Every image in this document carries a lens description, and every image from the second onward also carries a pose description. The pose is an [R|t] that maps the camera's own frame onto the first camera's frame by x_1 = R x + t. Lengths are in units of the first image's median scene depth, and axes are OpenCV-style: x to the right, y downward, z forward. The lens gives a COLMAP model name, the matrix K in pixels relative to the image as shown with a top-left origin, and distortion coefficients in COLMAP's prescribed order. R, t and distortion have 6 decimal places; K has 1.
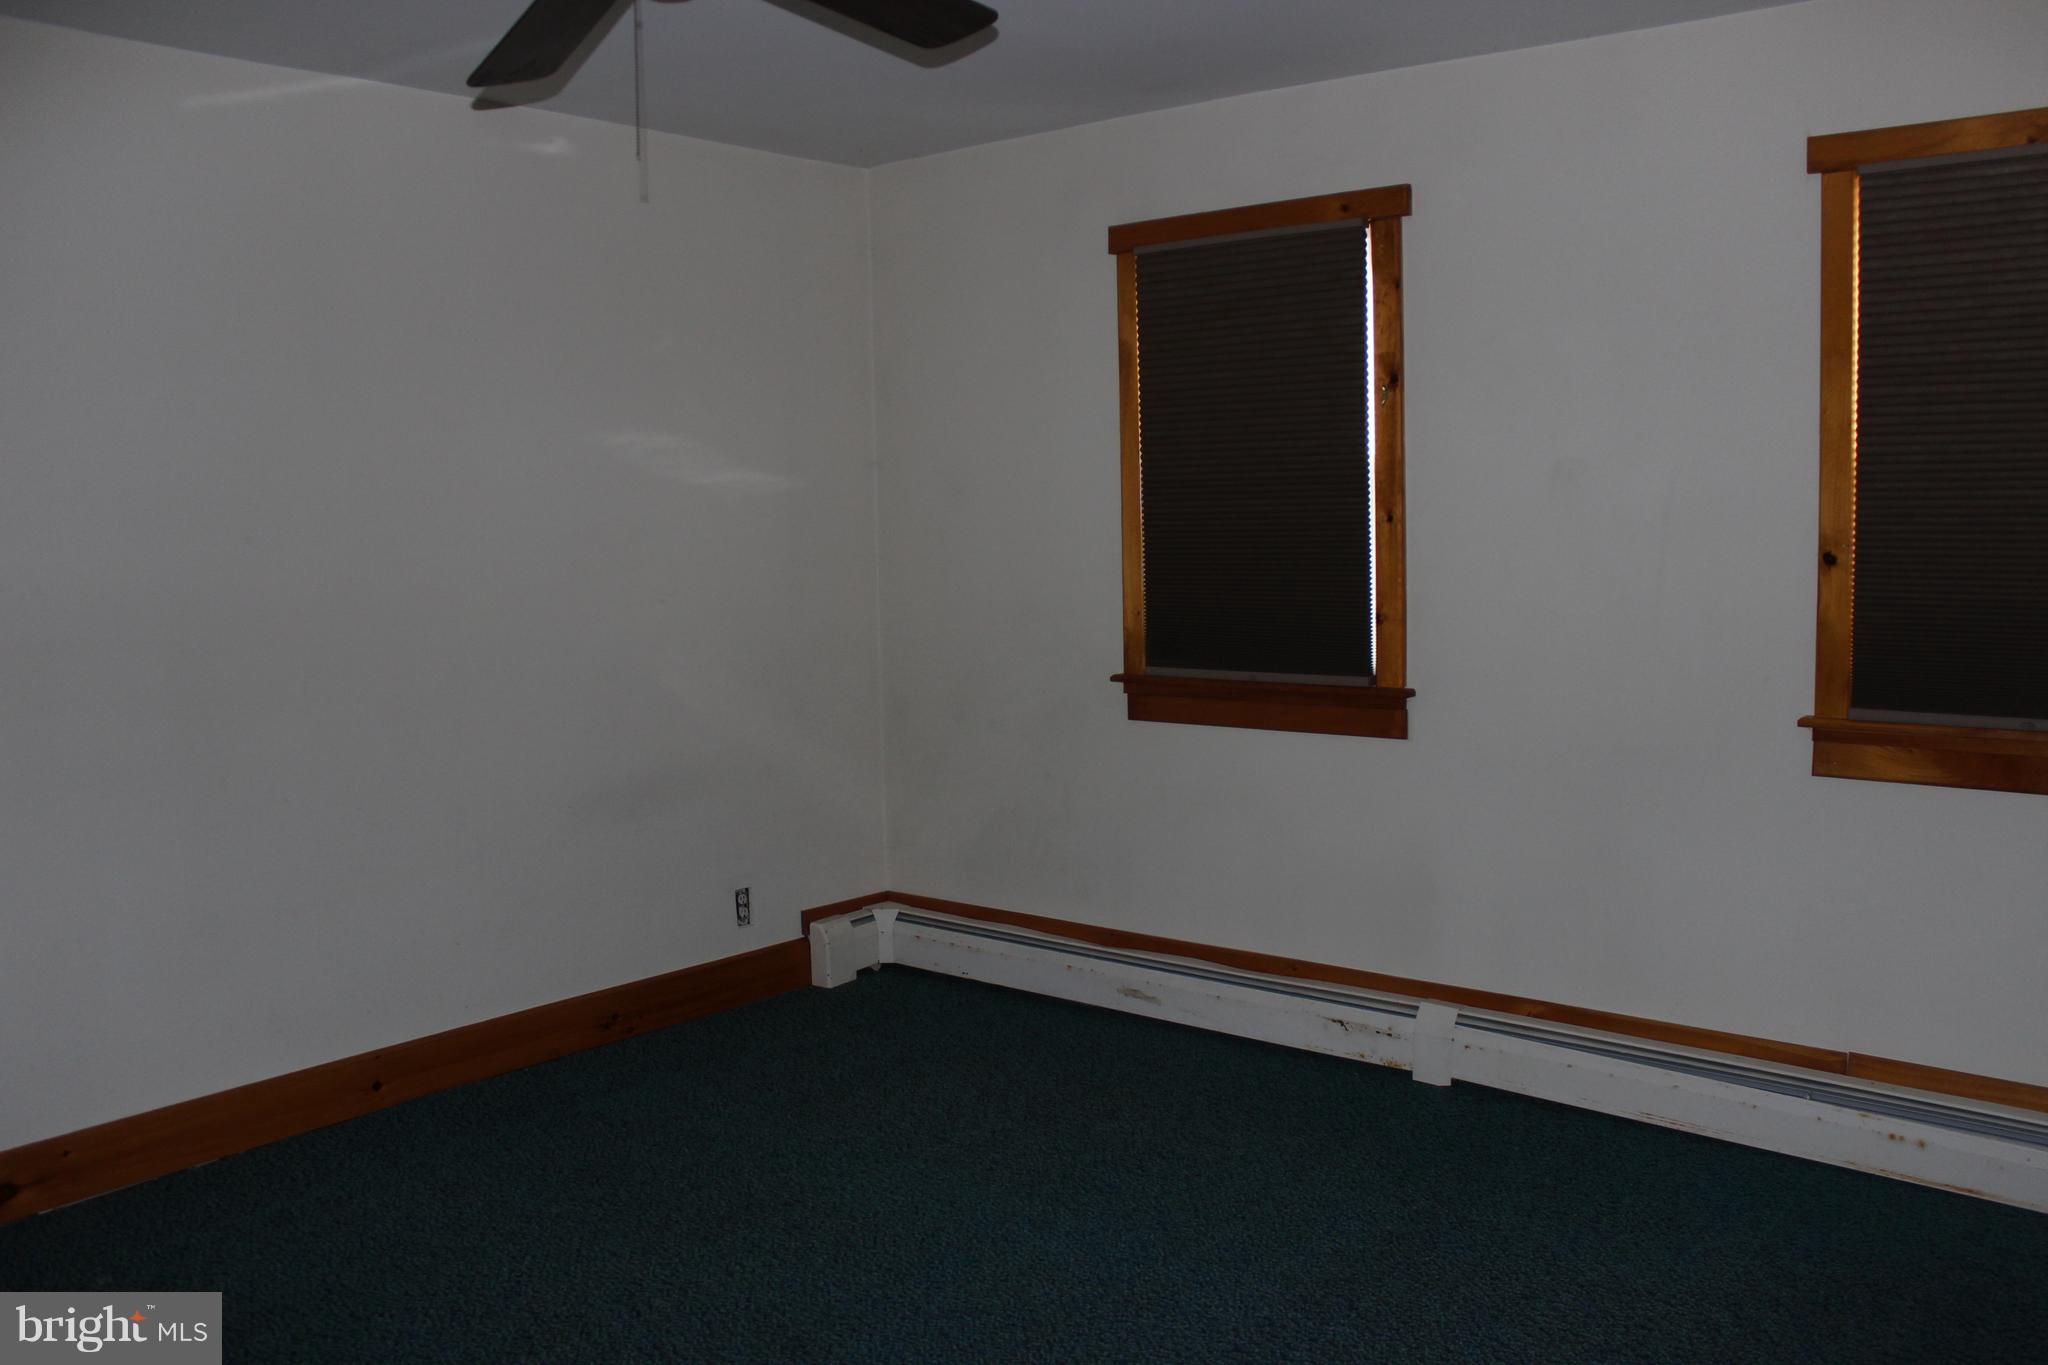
lens RADIAL K [[1734.4, 0, 1056.2], [0, 1734.4, 690.9], [0, 0, 1]] dist [-0.166226, 0.155538]
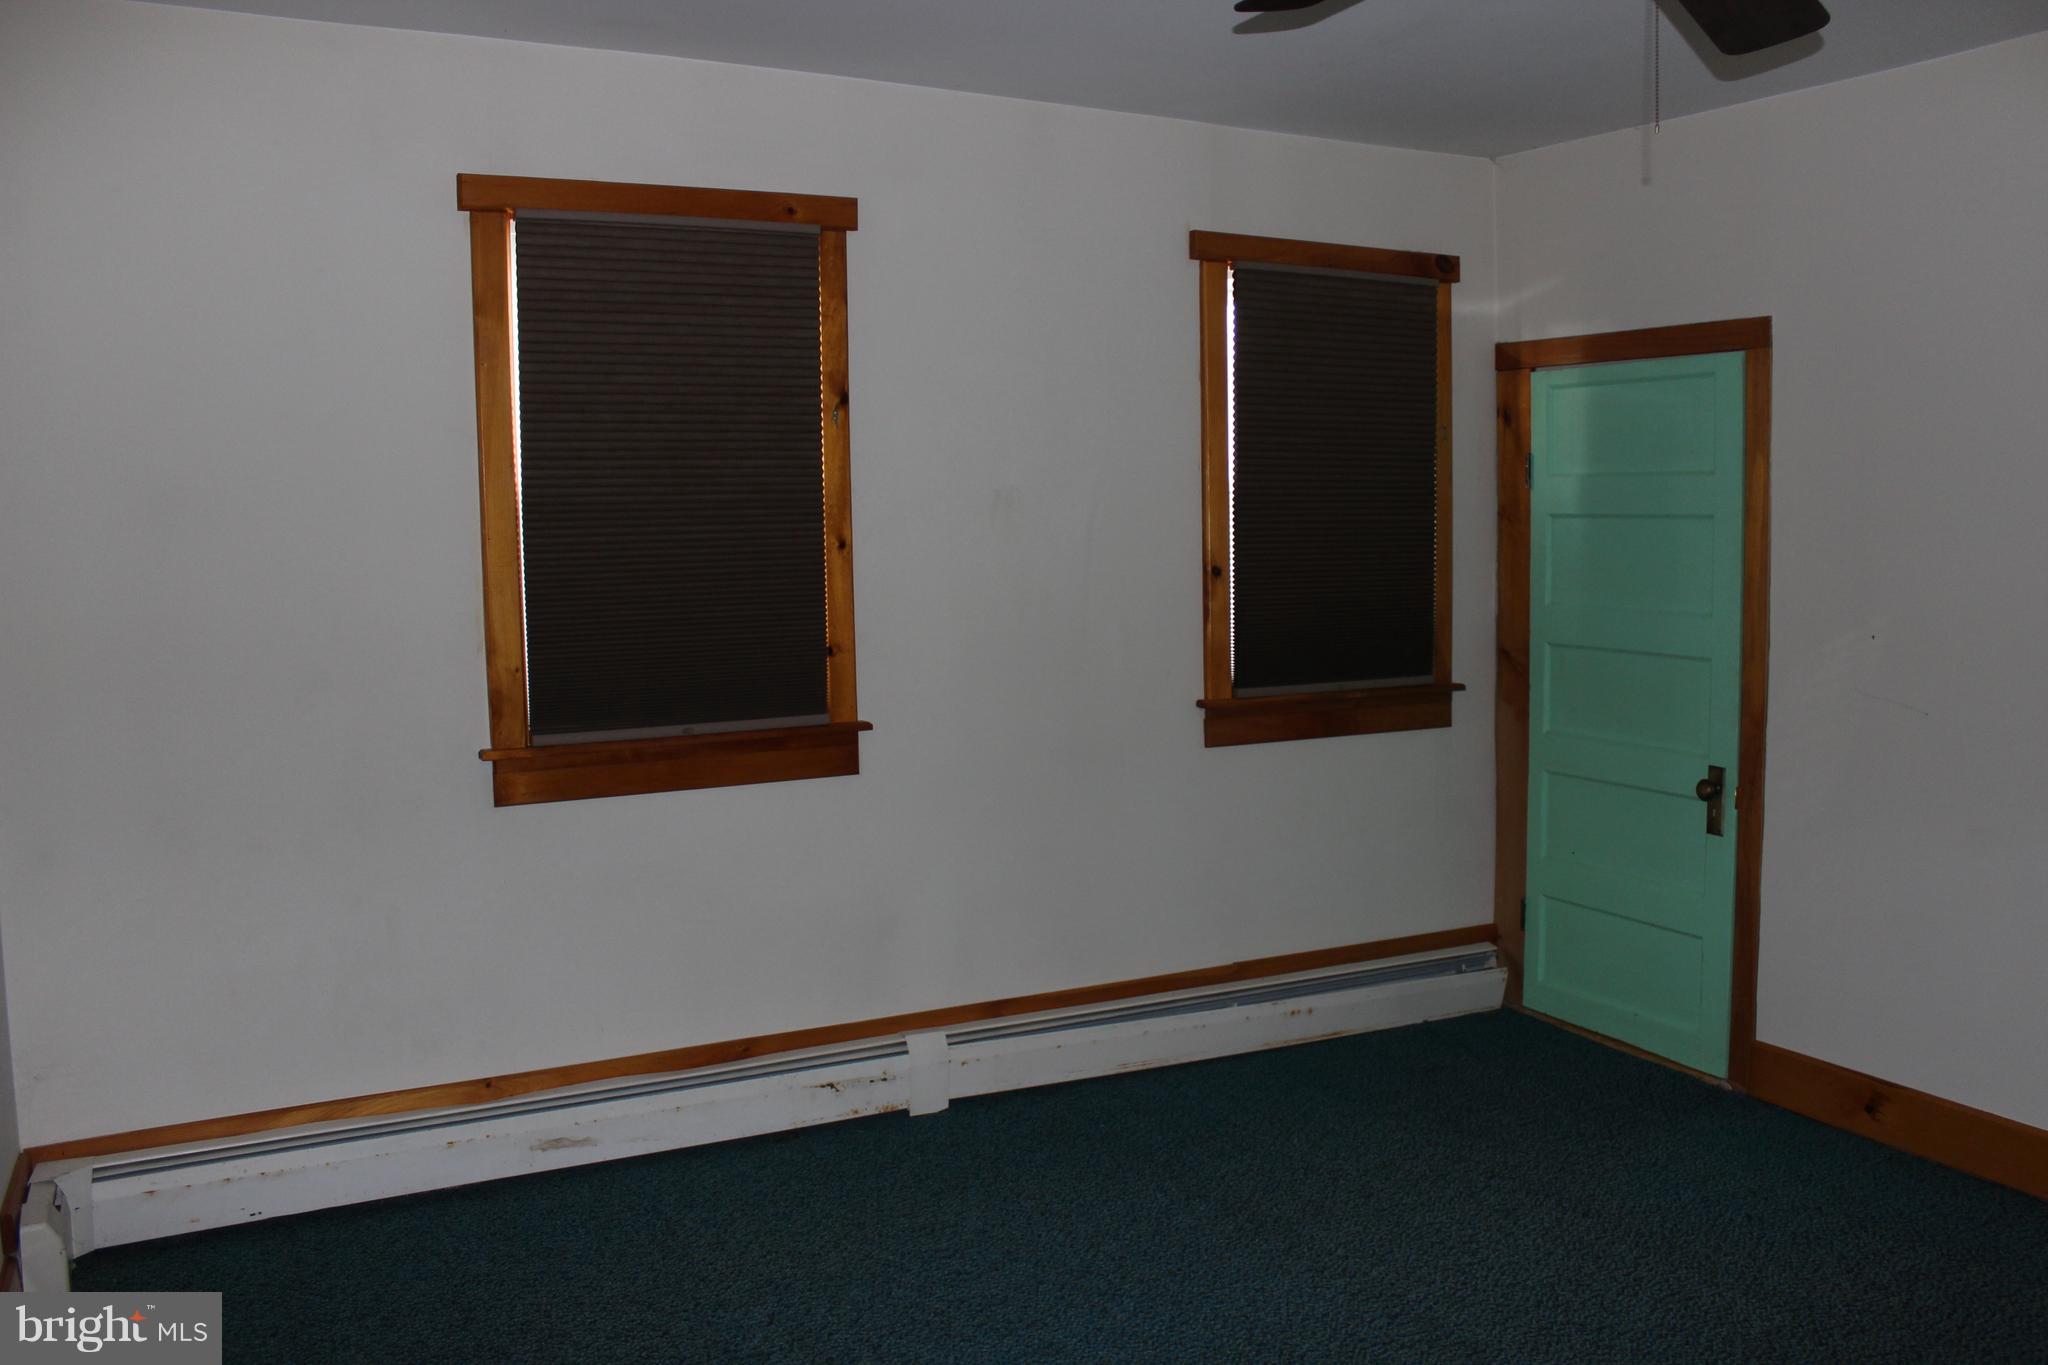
lens RADIAL K [[1757.9, 0, 1025.5], [0, 1757.9, 722.6], [0, 0, 1]] dist [-0.159979, -0.000188]
pose [[0.377401, -0.095046, 0.921159, -0.666638], [0.104039, 0.992773, 0.059810, -0.049864], [-0.920187, 0.073264, 0.384562, 0.538037]]
